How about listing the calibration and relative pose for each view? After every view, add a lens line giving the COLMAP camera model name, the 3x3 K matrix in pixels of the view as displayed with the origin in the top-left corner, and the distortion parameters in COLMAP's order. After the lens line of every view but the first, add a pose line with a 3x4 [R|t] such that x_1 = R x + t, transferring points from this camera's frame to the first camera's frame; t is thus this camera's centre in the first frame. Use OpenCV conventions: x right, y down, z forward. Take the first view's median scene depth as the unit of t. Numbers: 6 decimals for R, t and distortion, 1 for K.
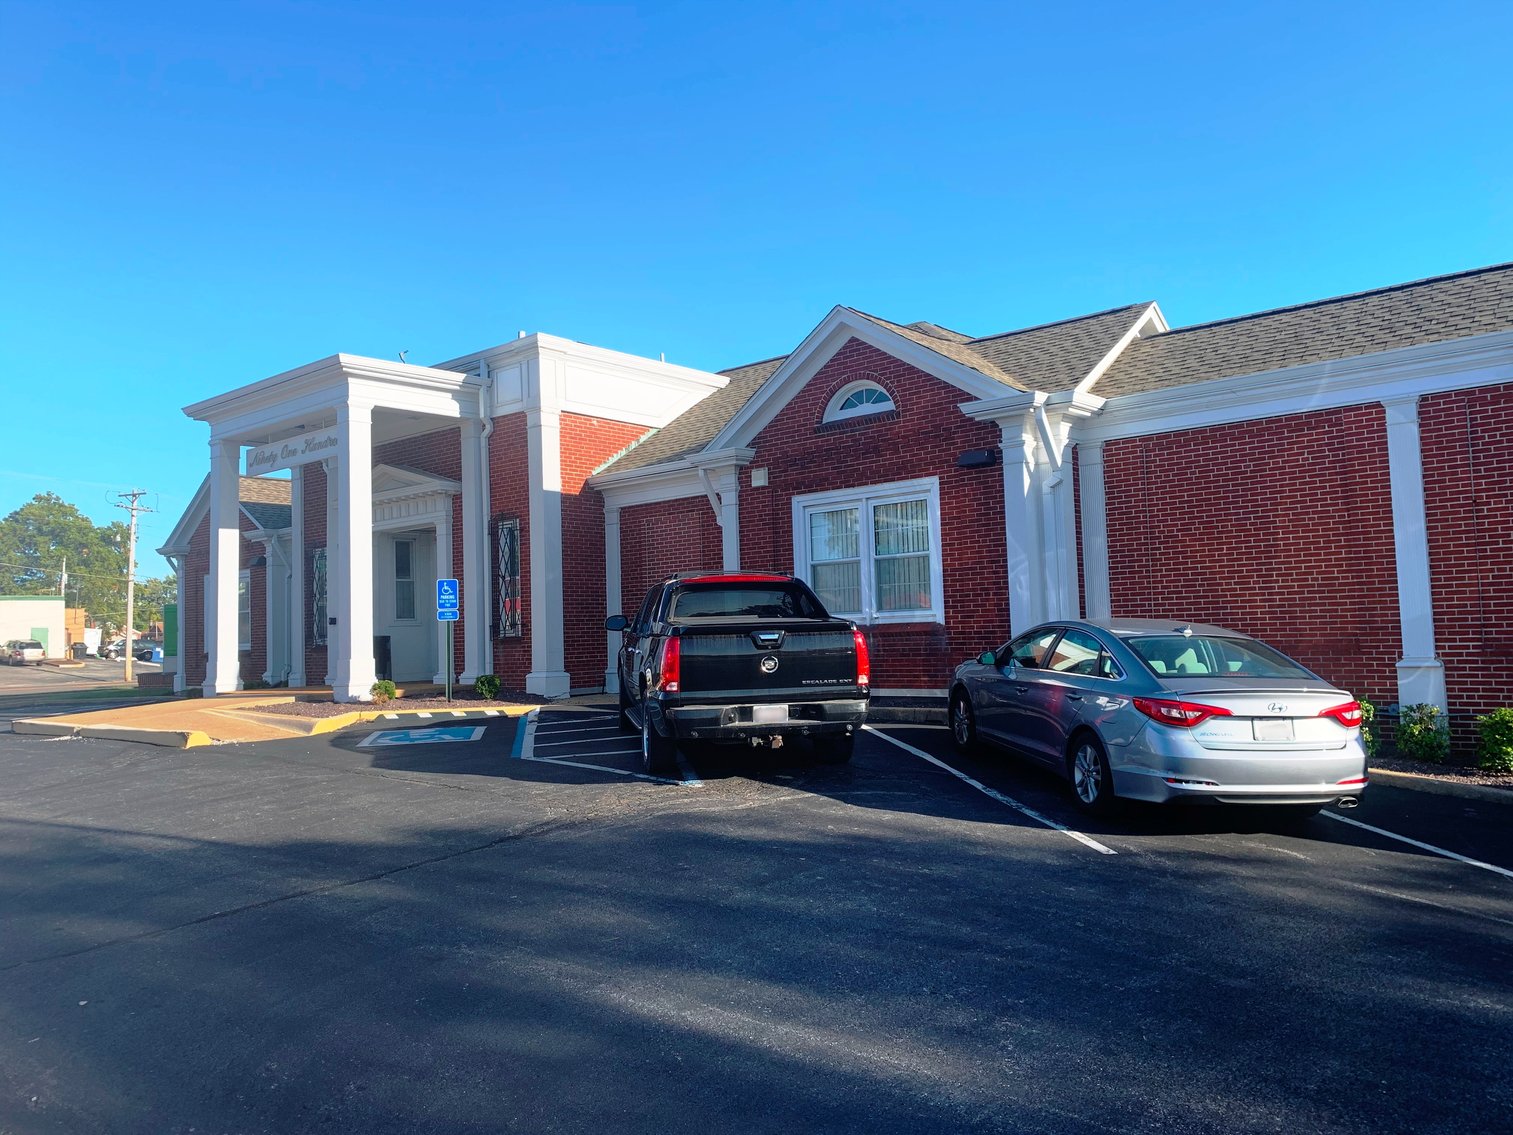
lens RADIAL K [[1150.9, 0, 756.1], [0, 1150.9, 568.9], [0, 0, 1]] dist [0.050448, -0.034777]
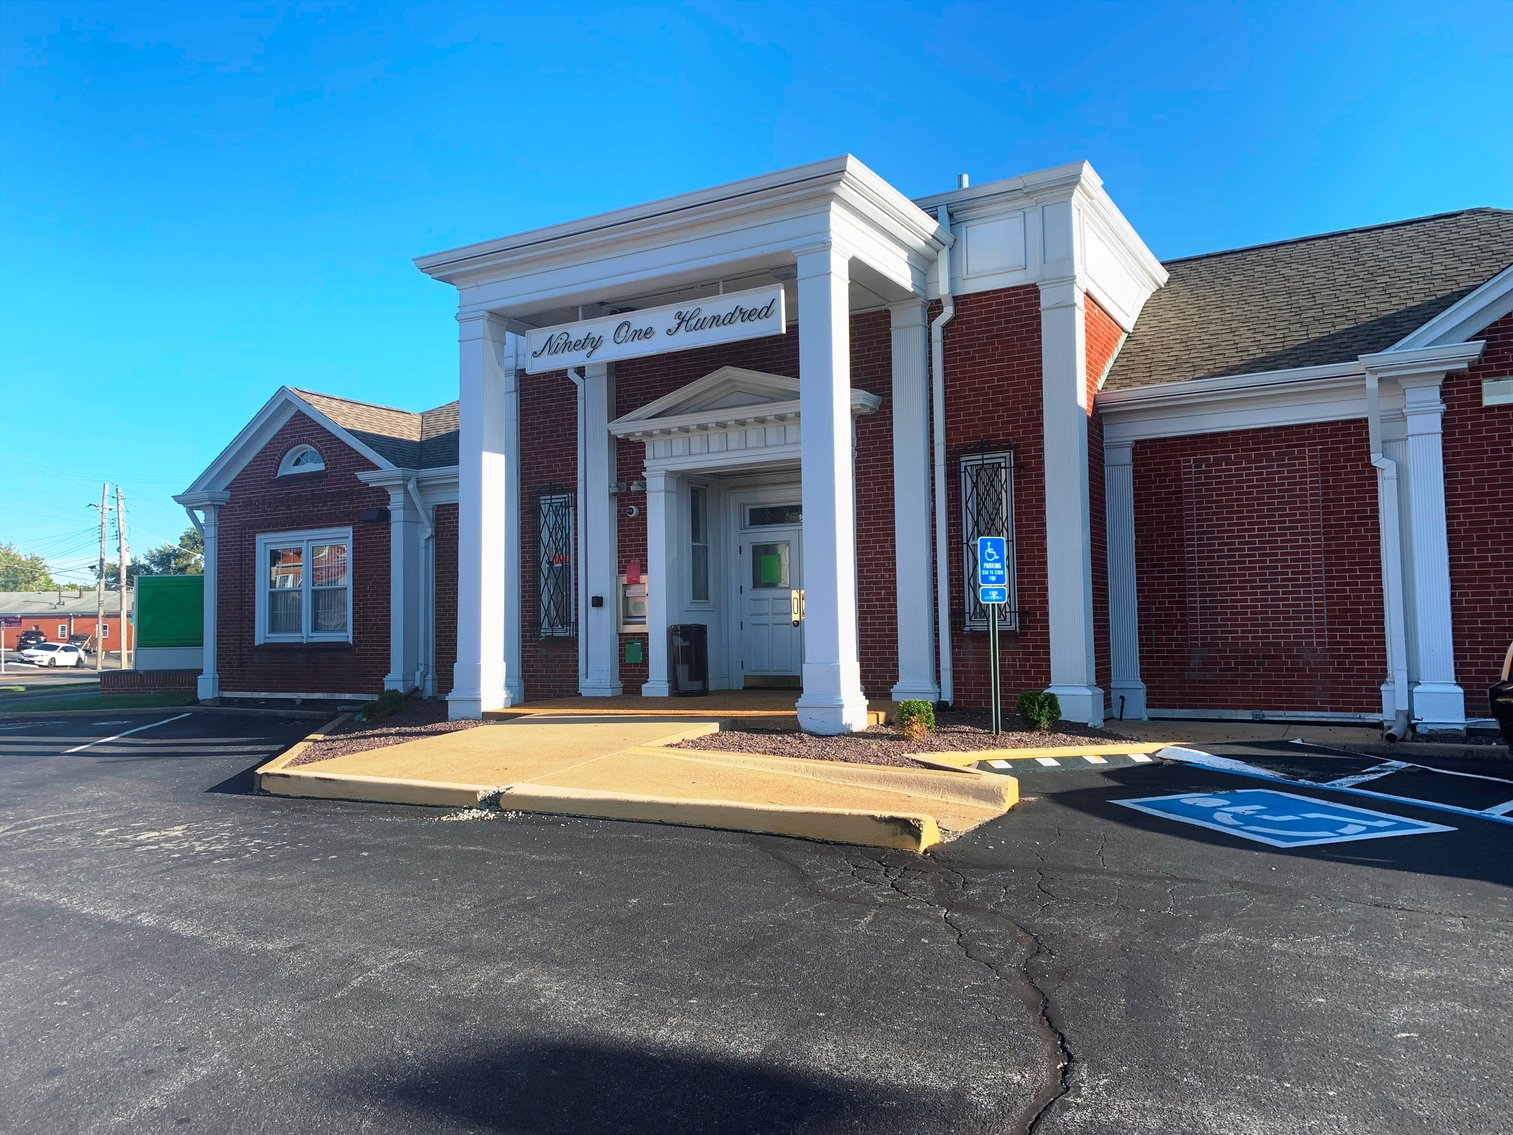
lens RADIAL K [[1150.9, 0, 756.5], [0, 1150.9, 567.2], [0, 0, 1]] dist [0.050448, -0.034777]
pose [[0.984819, 0.026036, 0.171623, -0.450500], [-0.026532, 0.999648, 0.000598, 0.025698], [-0.171547, -0.005142, 0.985163, 0.373159]]
